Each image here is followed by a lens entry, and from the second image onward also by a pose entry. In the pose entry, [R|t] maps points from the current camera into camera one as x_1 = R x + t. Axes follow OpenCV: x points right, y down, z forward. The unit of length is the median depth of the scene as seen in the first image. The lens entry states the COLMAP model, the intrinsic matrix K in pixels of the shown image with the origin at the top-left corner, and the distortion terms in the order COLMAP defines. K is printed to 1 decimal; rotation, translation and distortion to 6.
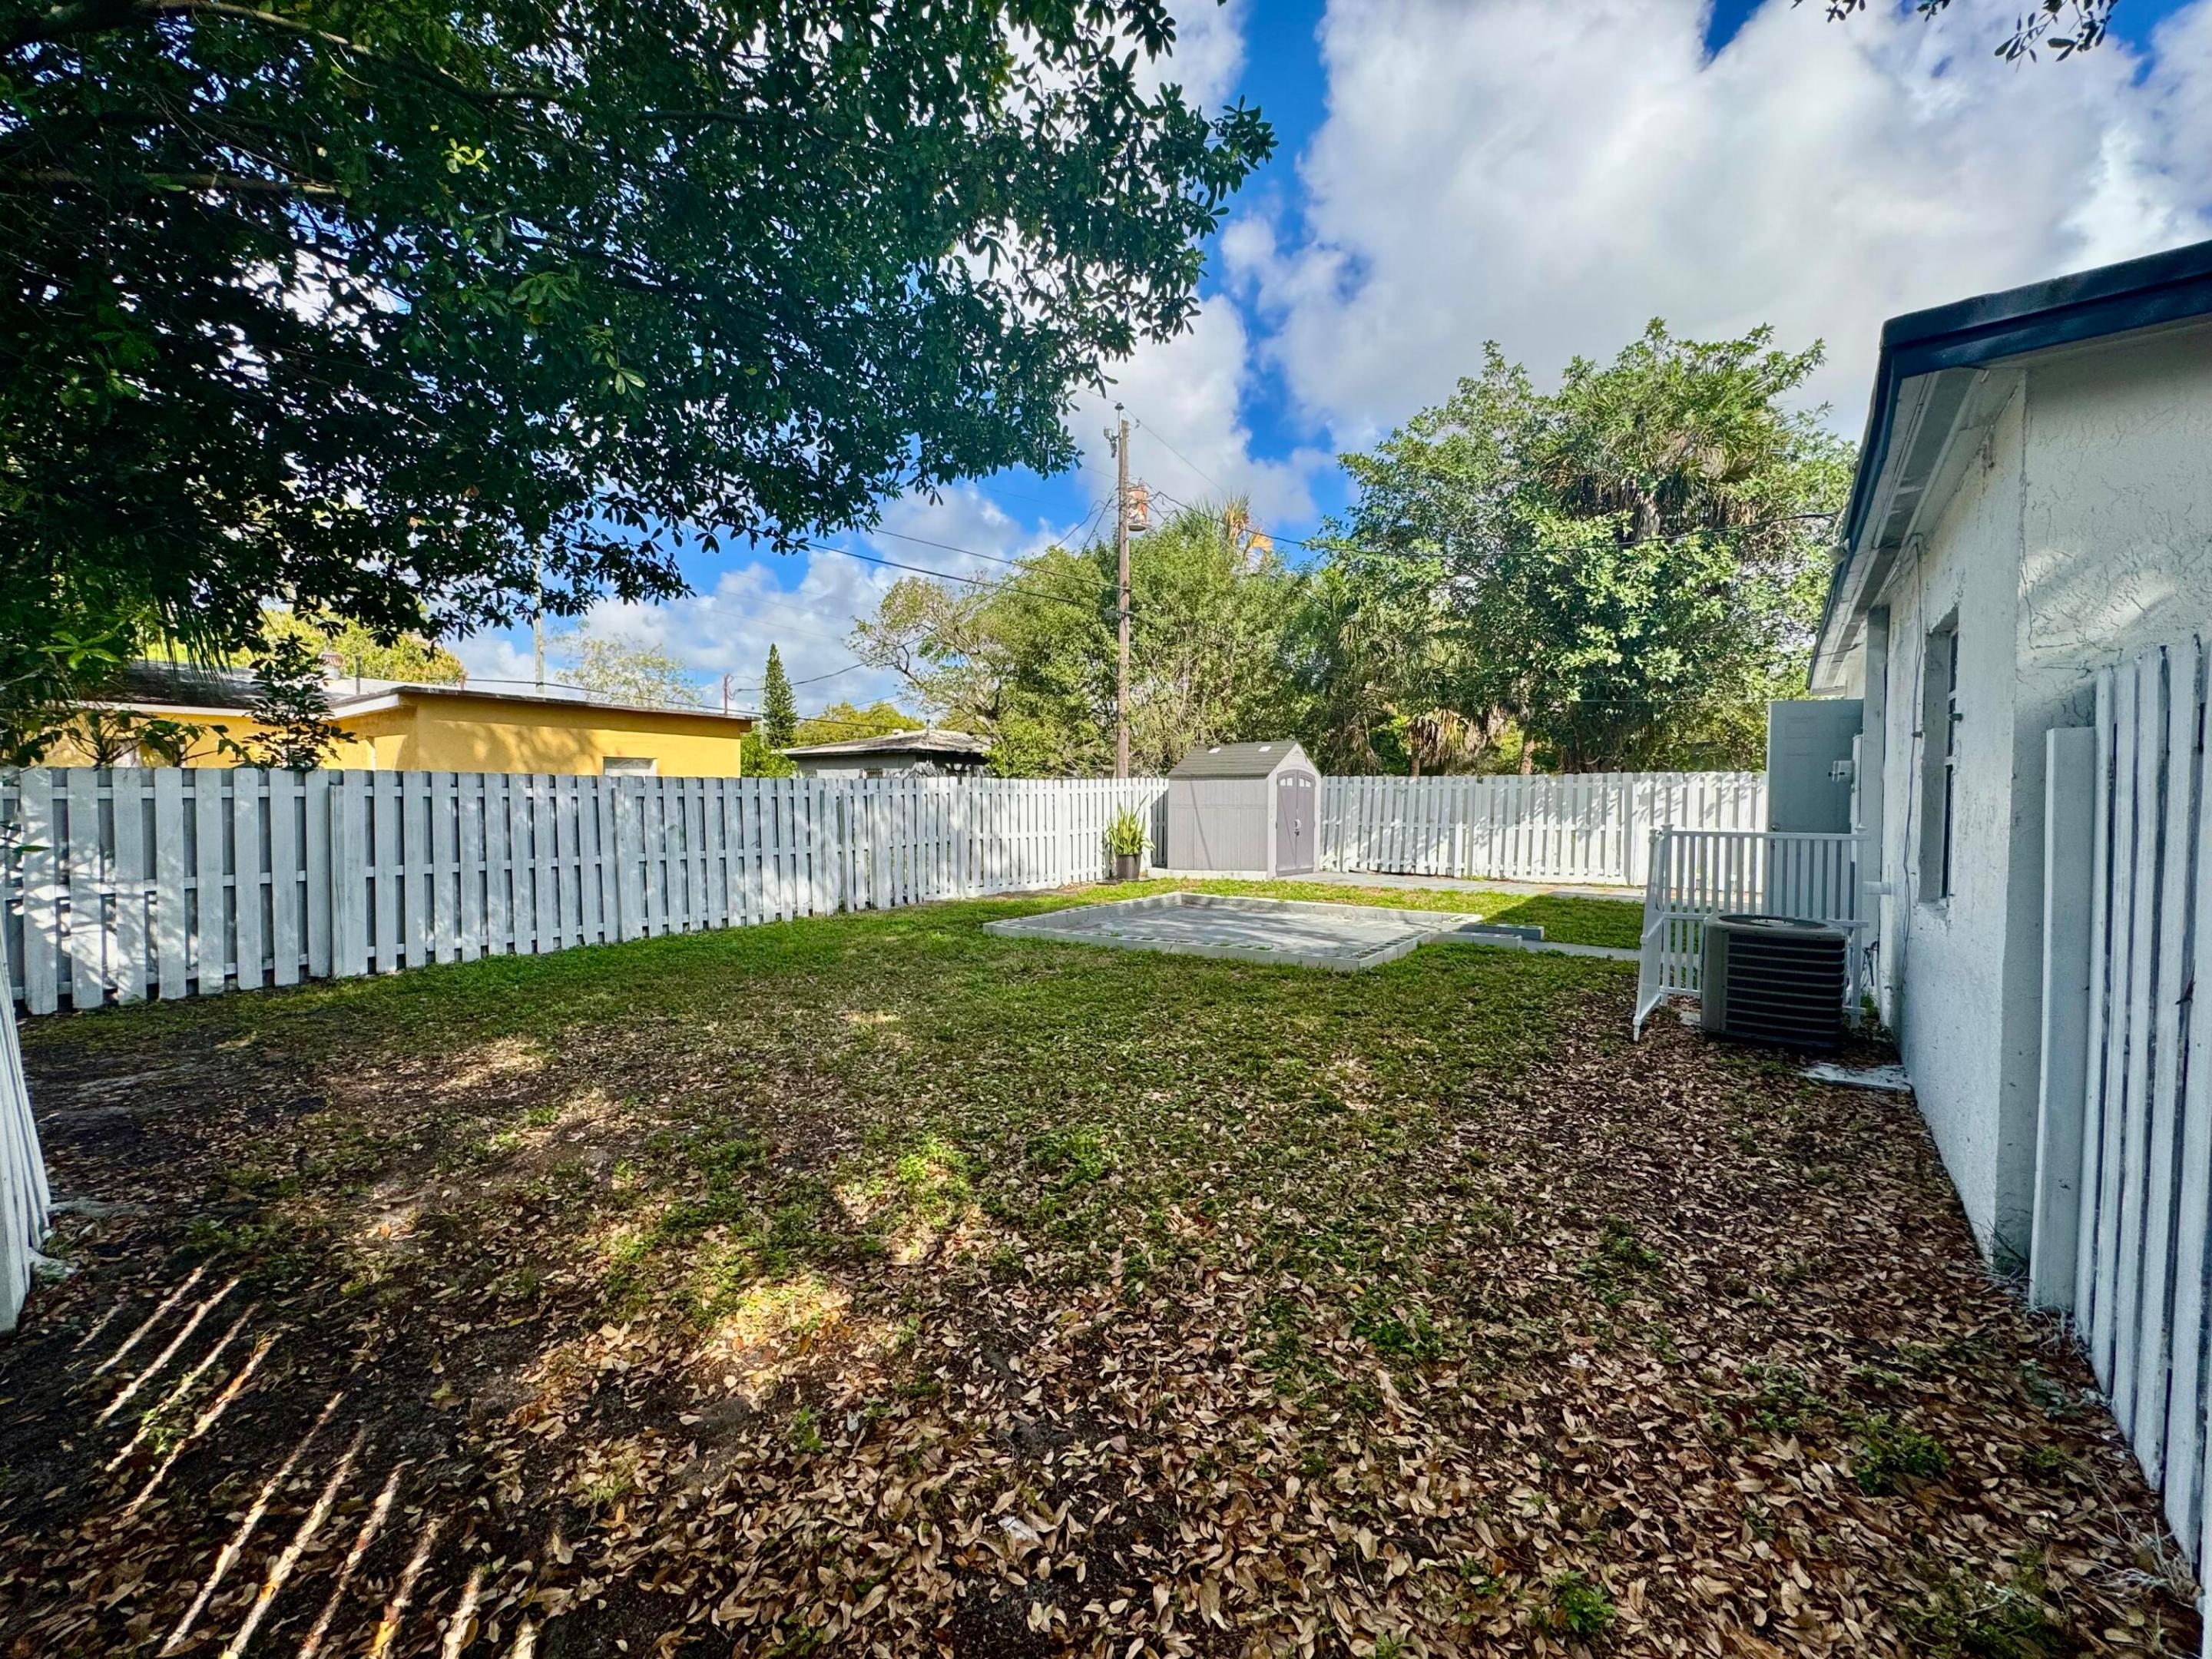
lens RADIAL K [[883.9, 0, 1107.5], [0, 883.9, 828.2], [0, 0, 1]] dist [-0.000805, -0.000106]
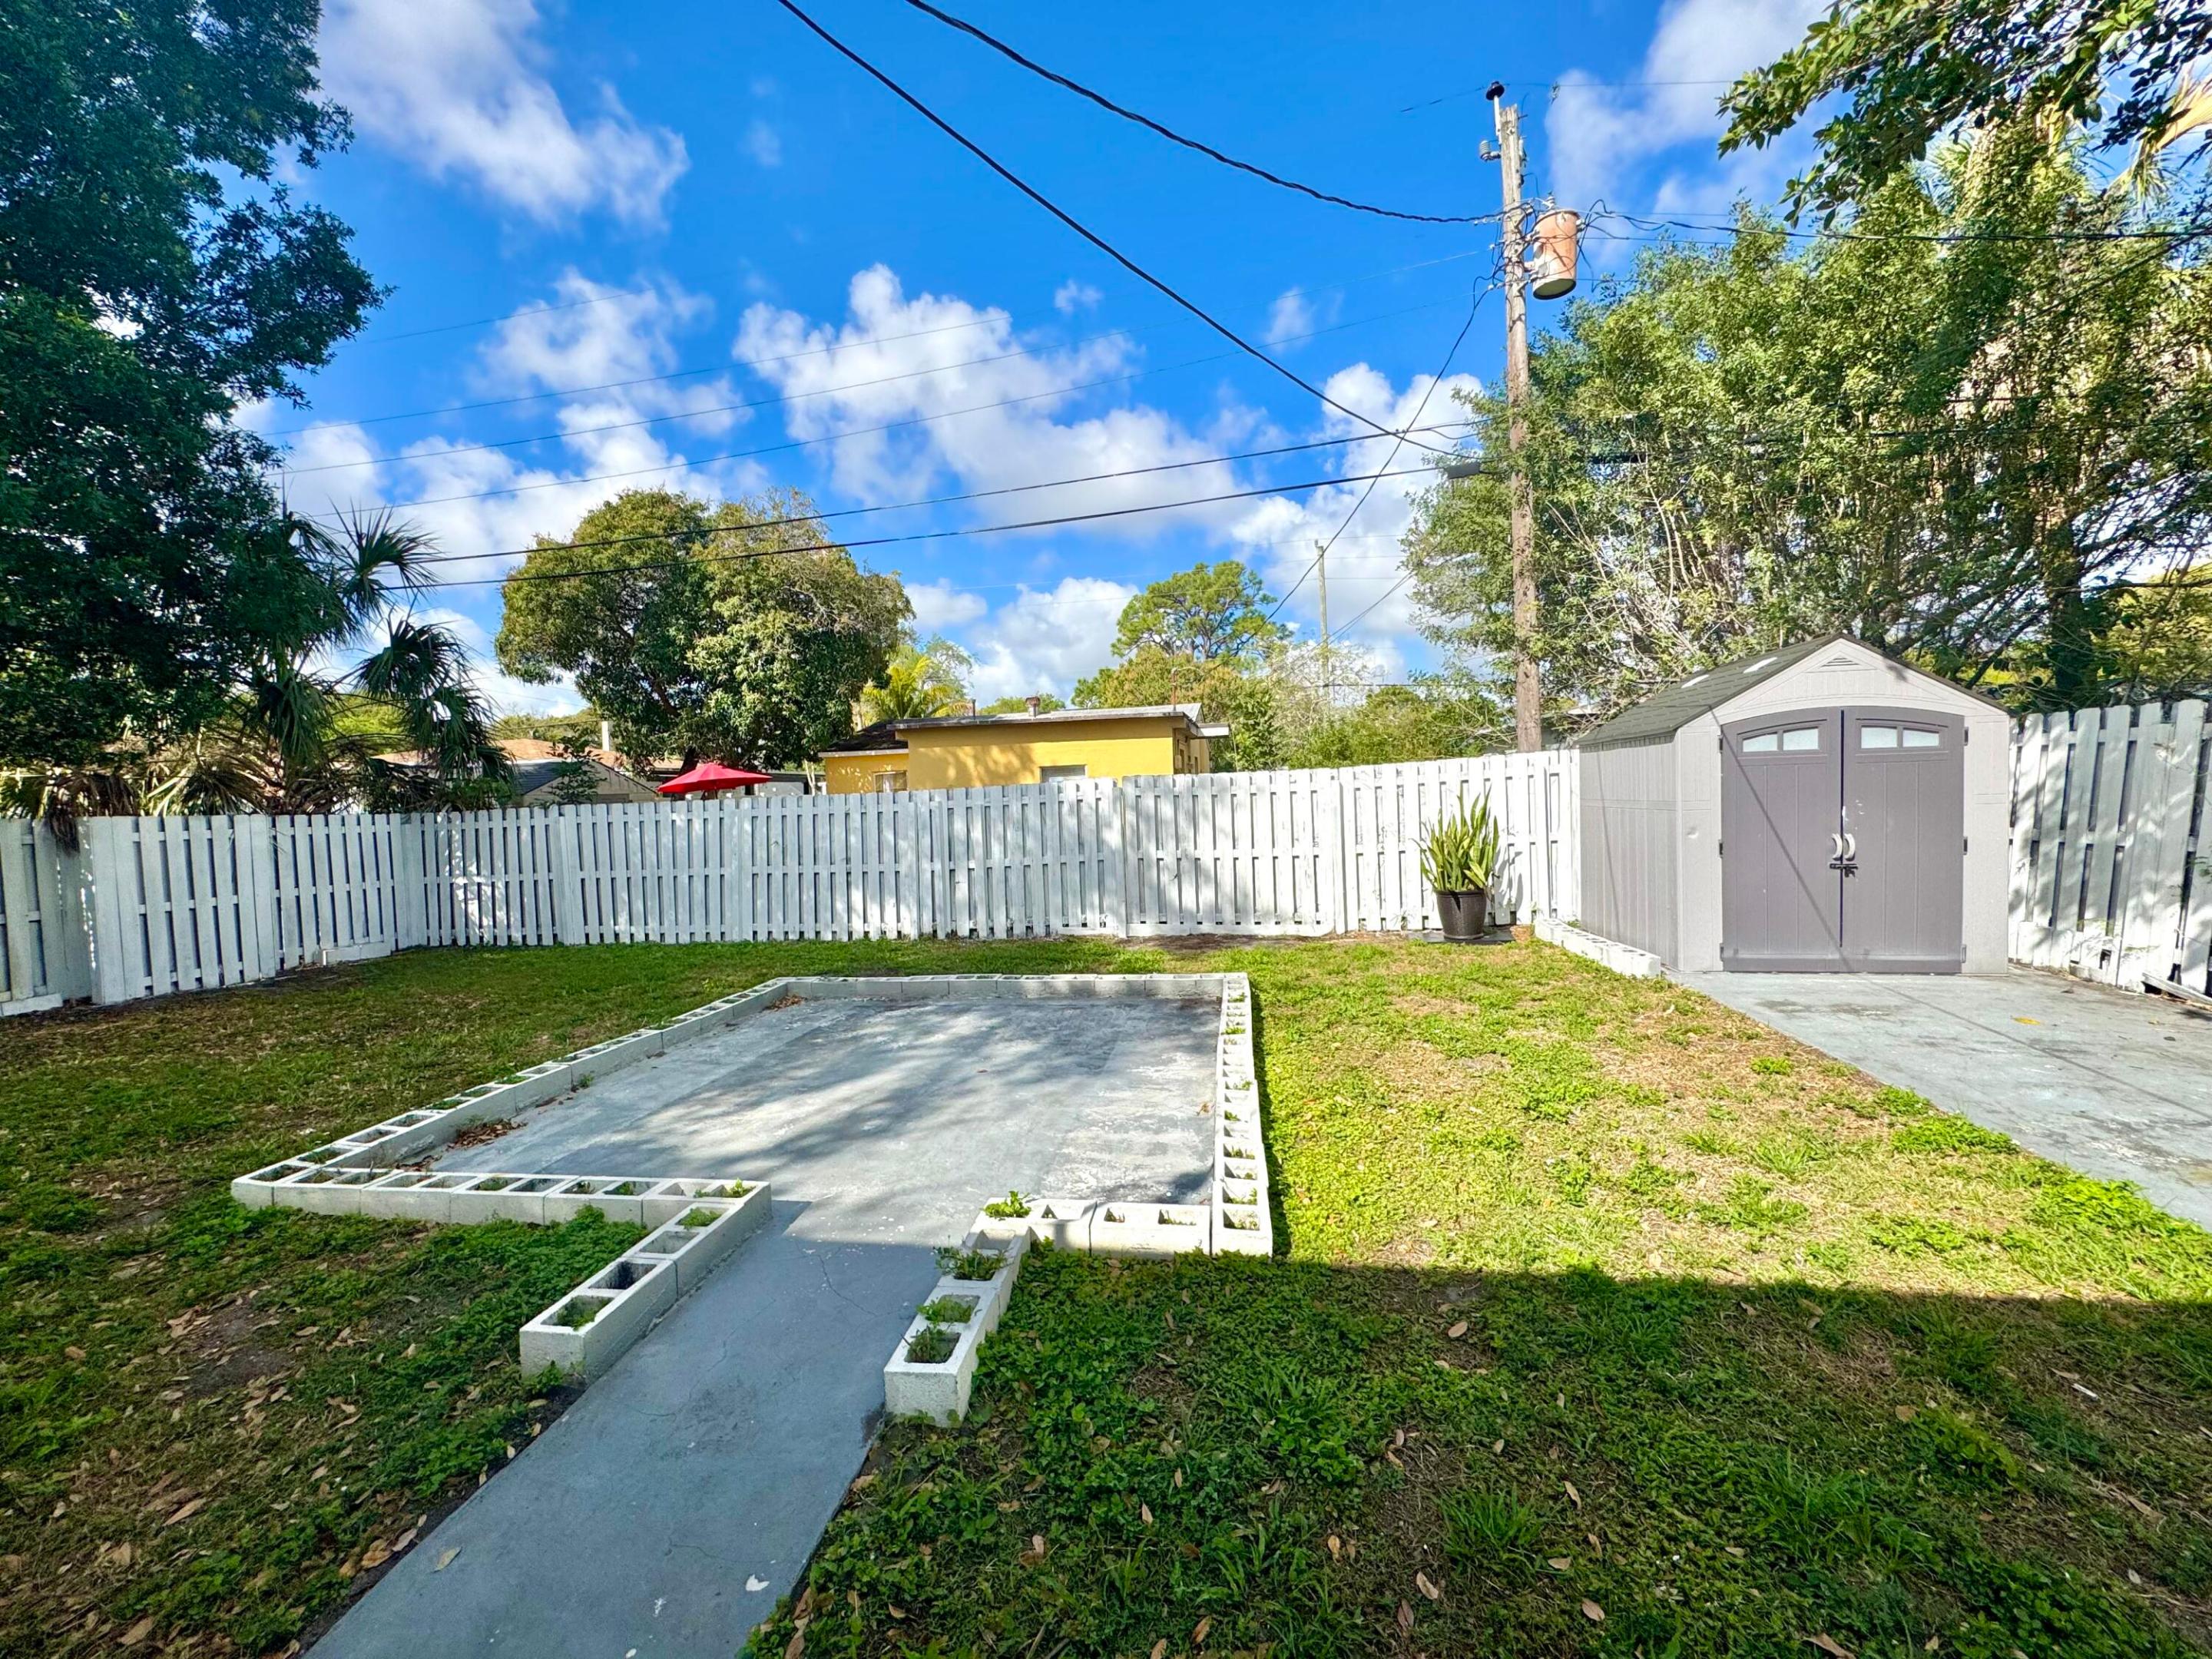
lens RADIAL K [[883.9, 0, 1107.5], [0, 883.9, 828.2], [0, 0, 1]] dist [-0.000805, -0.000106]
pose [[0.436722, 0.007353, -0.899567, 0.658650], [0.011672, 0.999836, 0.013839, -0.029937], [0.899521, -0.016544, 0.436564, 0.861511]]
